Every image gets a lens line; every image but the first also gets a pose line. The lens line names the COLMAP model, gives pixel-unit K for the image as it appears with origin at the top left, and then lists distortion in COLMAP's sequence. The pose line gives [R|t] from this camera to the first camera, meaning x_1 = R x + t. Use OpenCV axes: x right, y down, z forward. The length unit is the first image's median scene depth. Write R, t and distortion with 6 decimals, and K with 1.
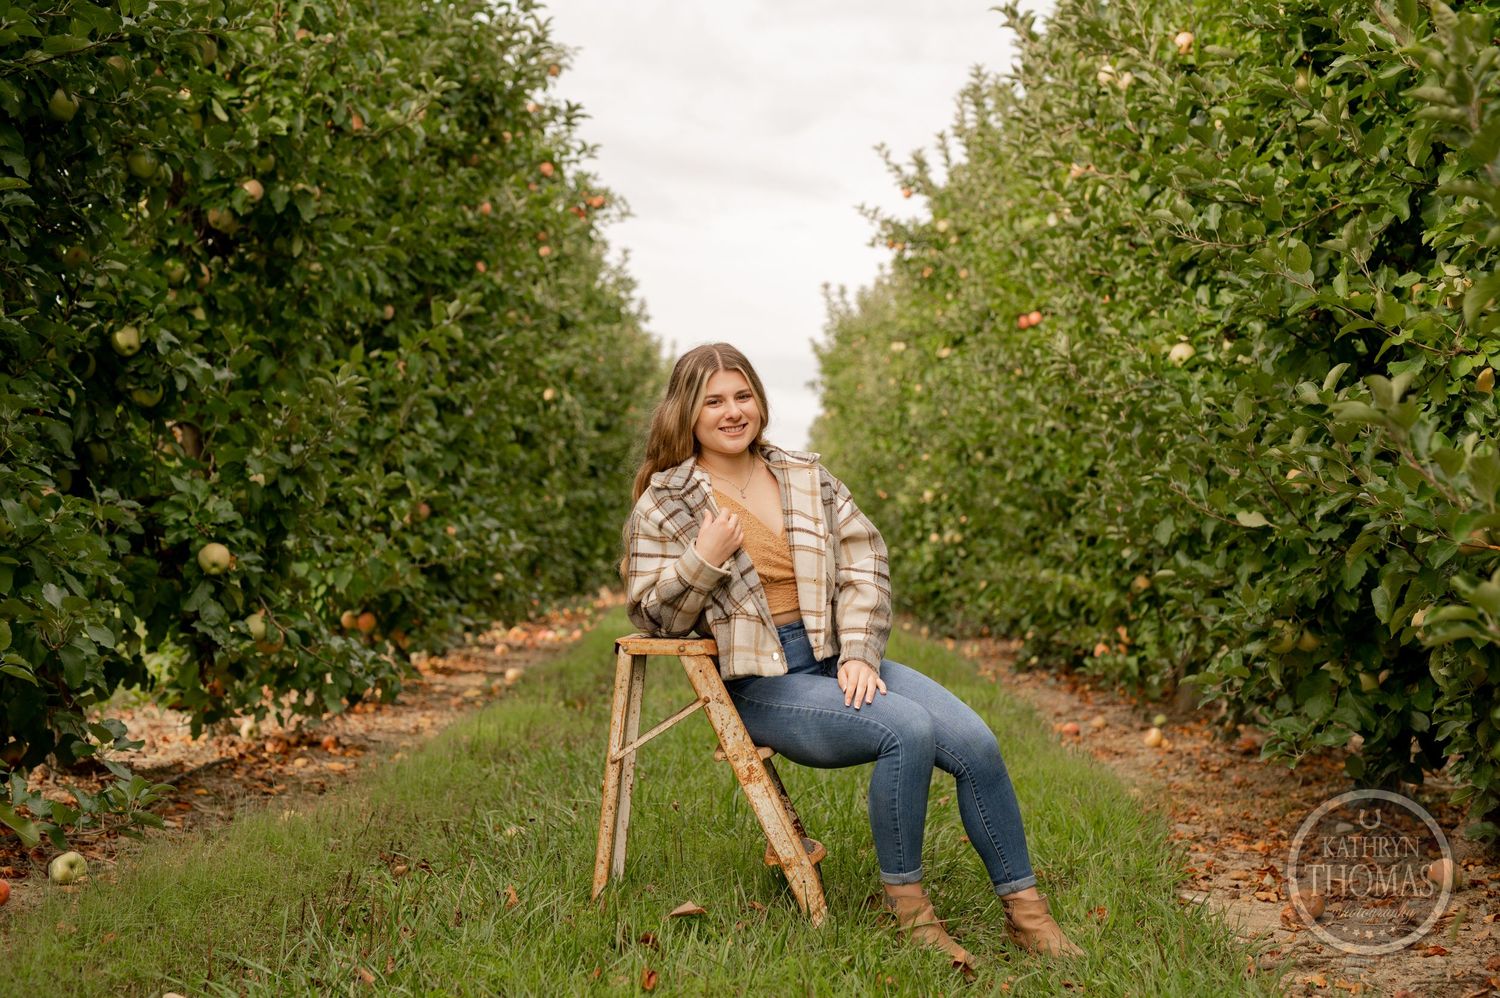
lens RADIAL K [[2174.1, 0, 758.8], [0, 2174.1, 499.5], [0, 0, 1]] dist [-0.043314, 0.000000]
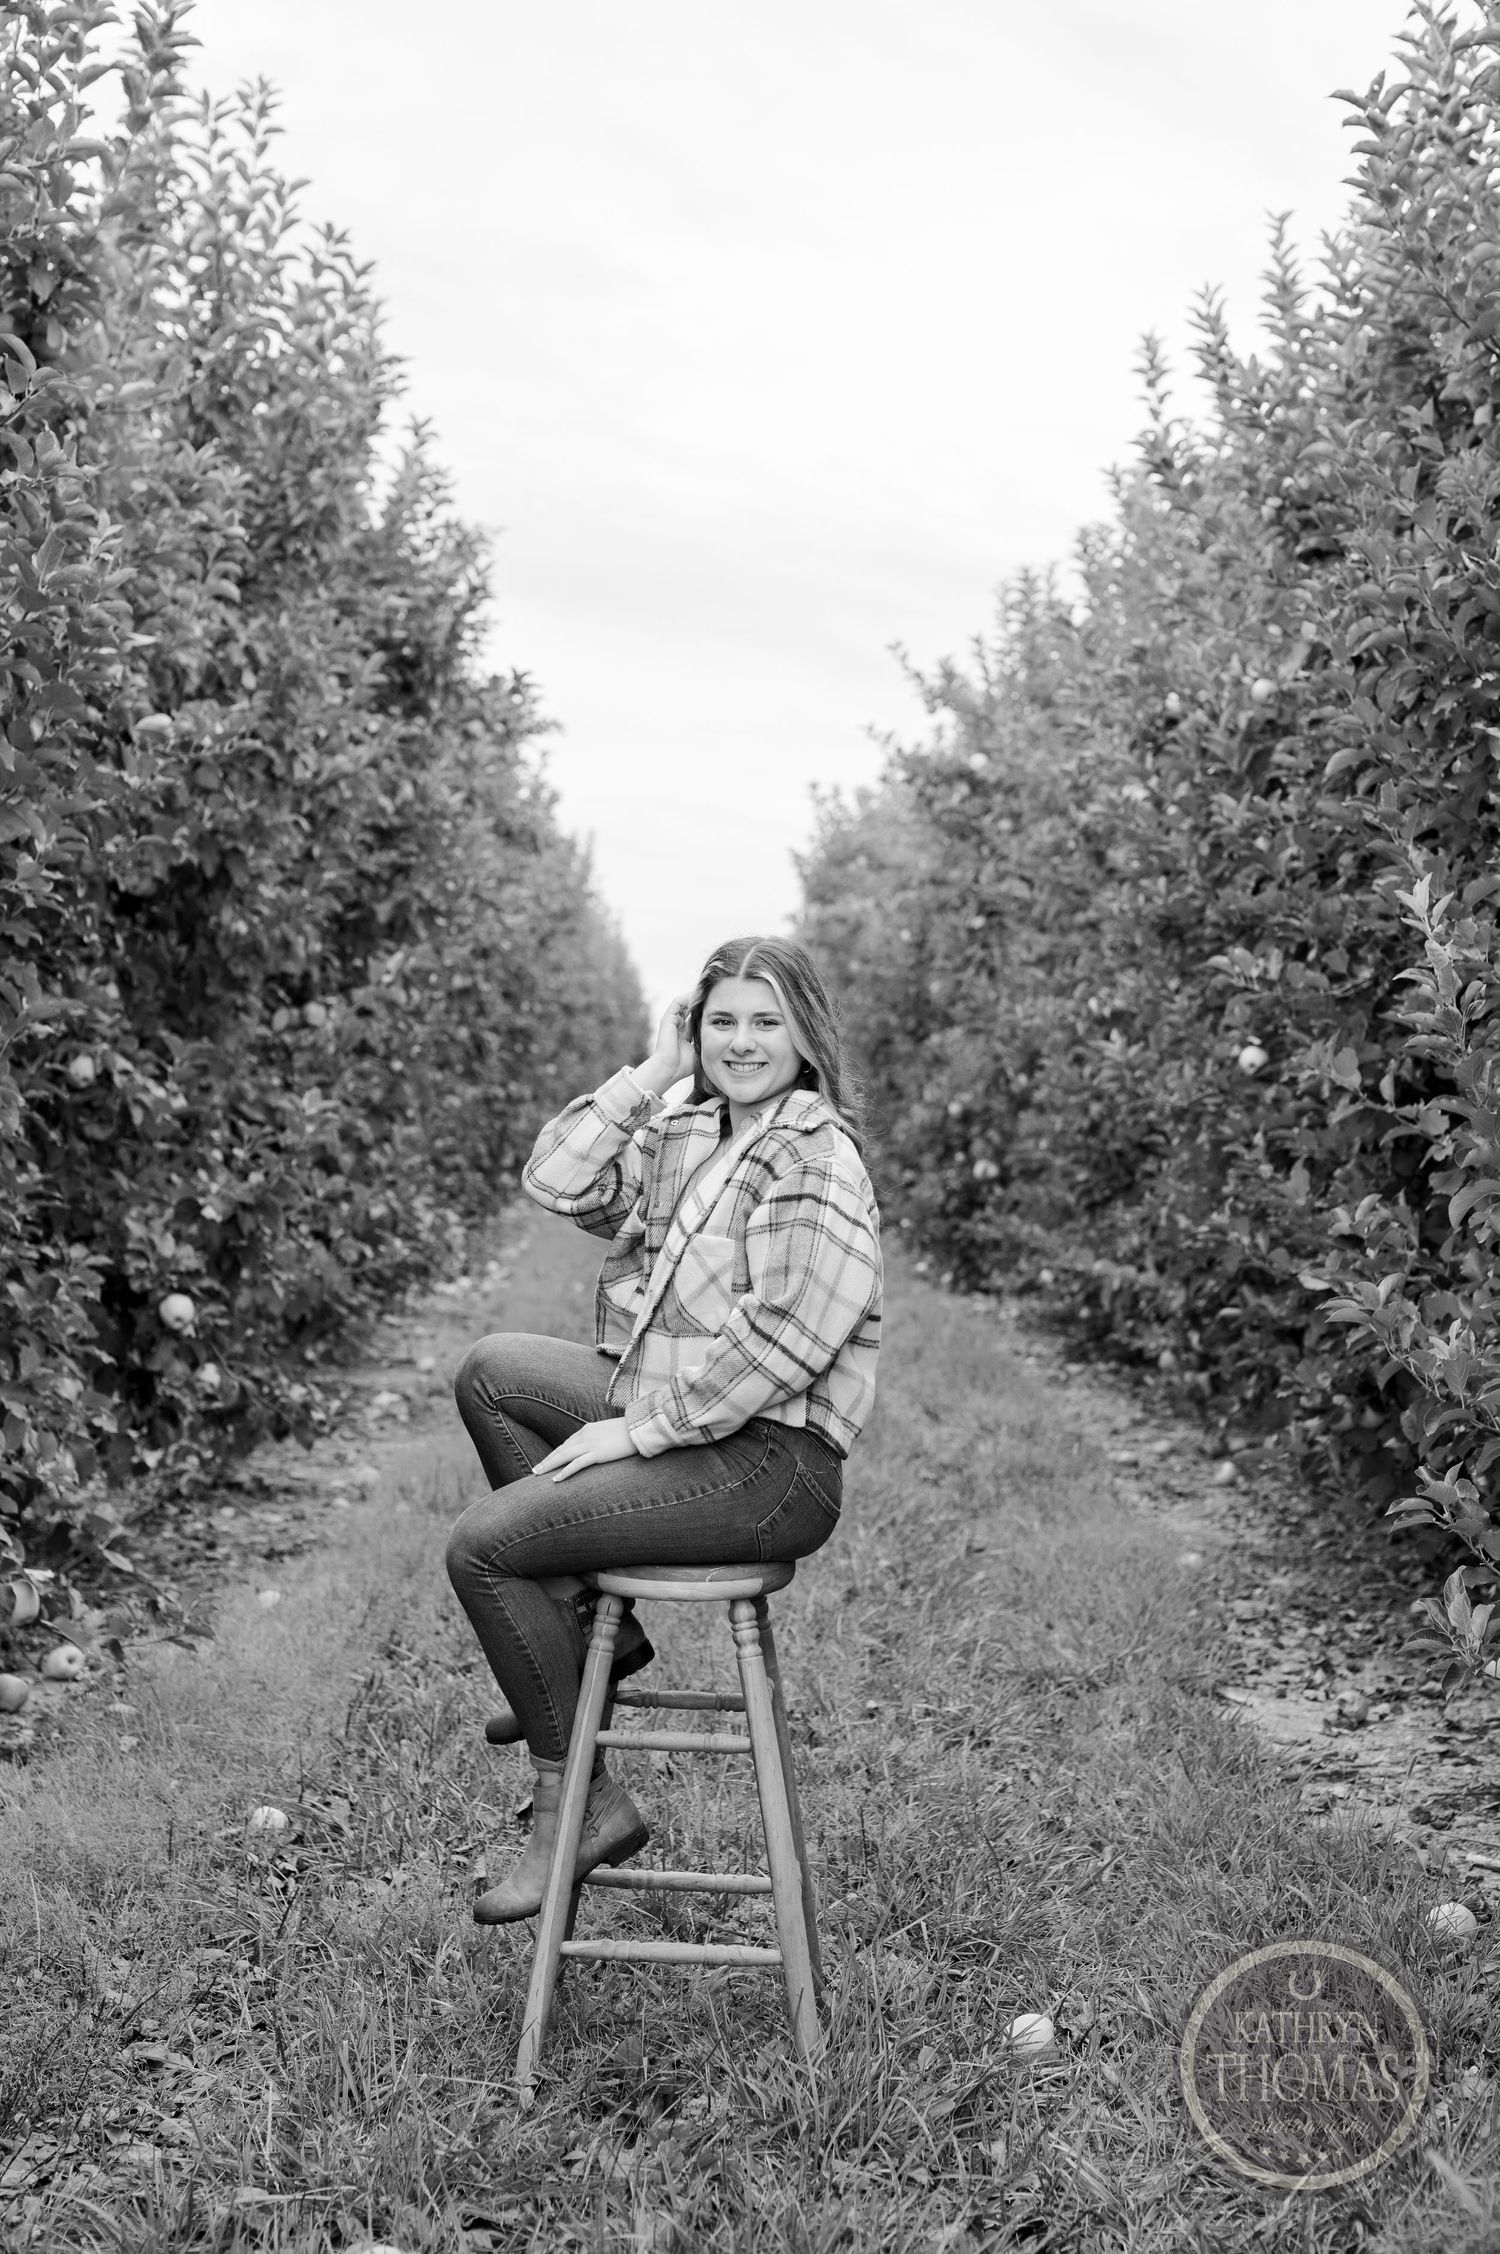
lens RADIAL K [[3266.9, 0, 757.4], [0, 3266.9, 1123.9], [0, 0, 1]] dist [-0.043314, 0.000000]
pose [[0.999769, 0.007526, 0.020155, -0.028843], [-0.008245, 0.999324, 0.035836, -0.080663], [-0.019872, -0.035994, 0.999154, -0.288730]]
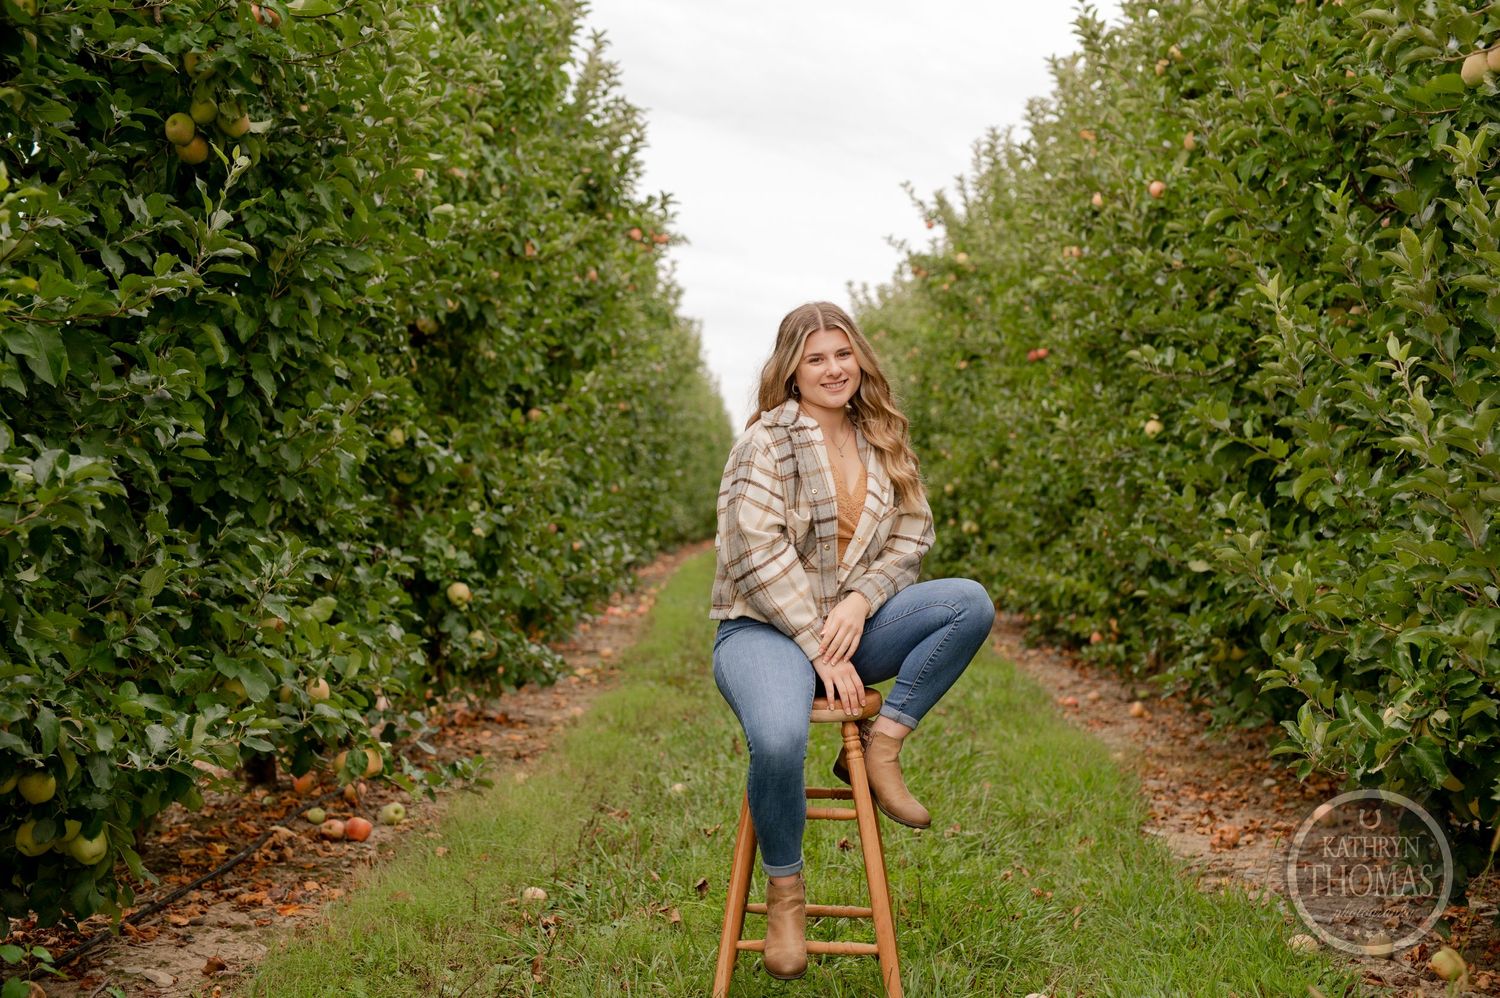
lens RADIAL K [[2174.1, 0, 747.9], [0, 2174.1, 503.5], [0, 0, 1]] dist [-0.043314, 0.000000]
pose [[0.999971, -0.003233, -0.006862, -0.042944], [0.003409, 0.999661, 0.025802, -0.052580], [0.006776, -0.025824, 0.999644, -0.315917]]
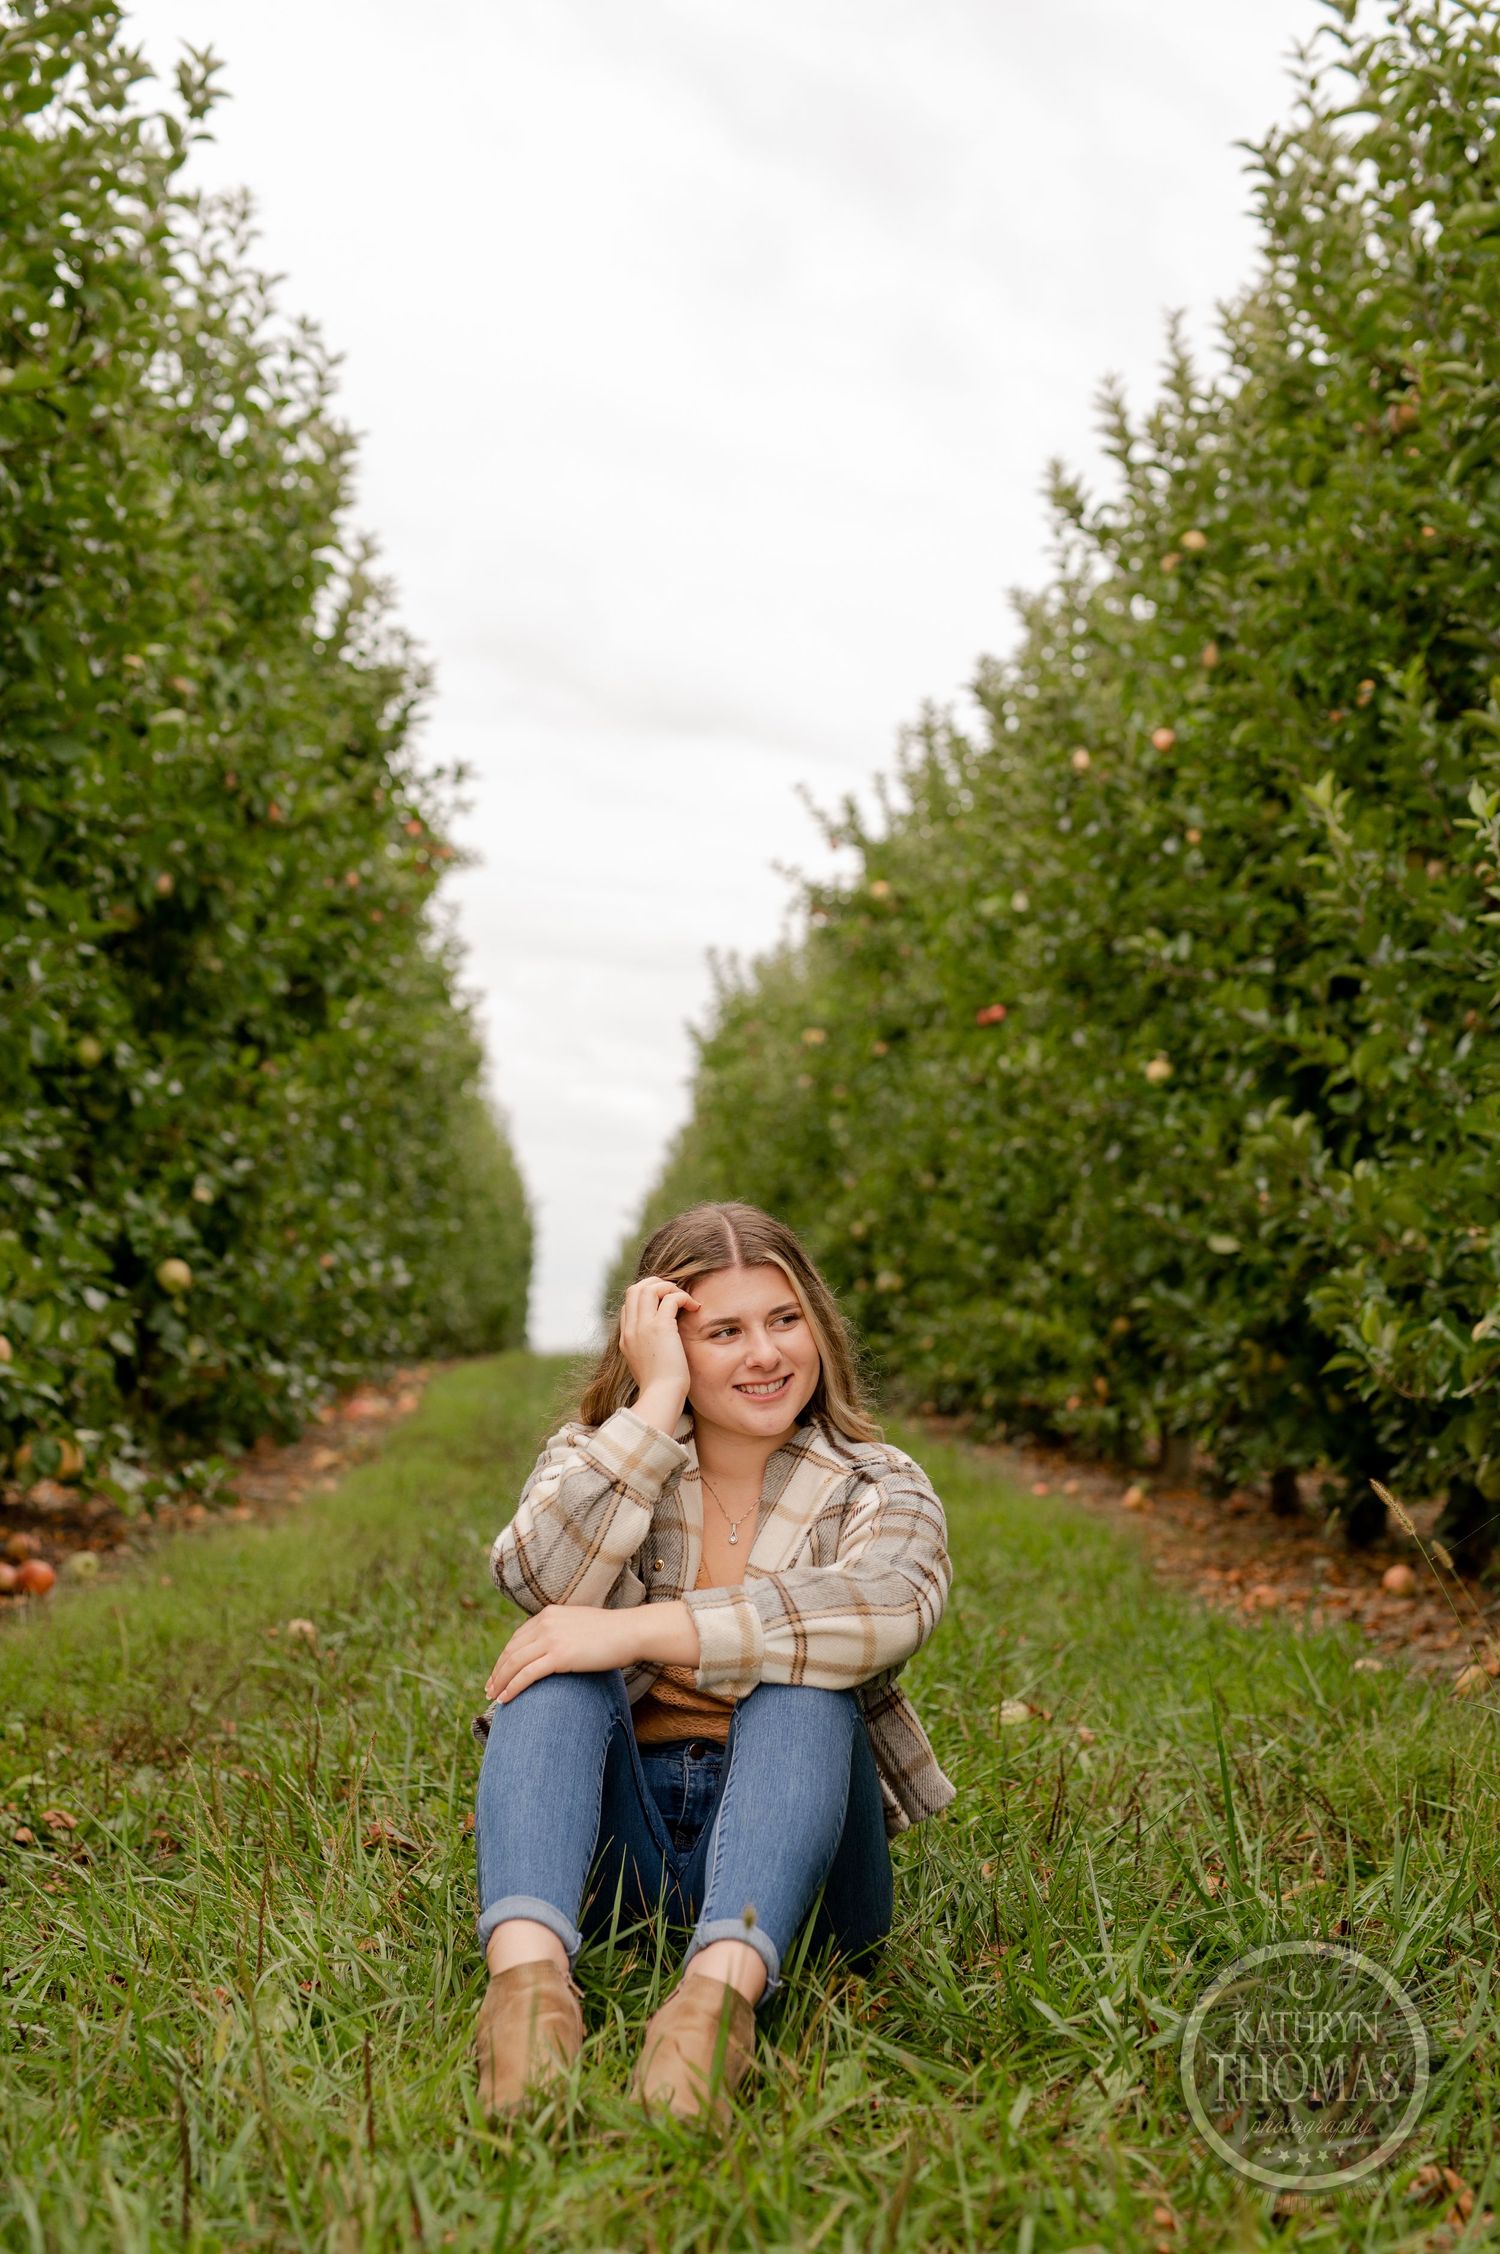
lens RADIAL K [[3266.9, 0, 772.3], [0, 3266.9, 1122.0], [0, 0, 1]] dist [-0.043314, 0.000000]
pose [[0.997998, 0.008772, 0.062626, -0.058795], [-0.006408, 0.999263, -0.037853, 0.008842], [-0.062912, 0.037376, 0.997319, -0.383385]]
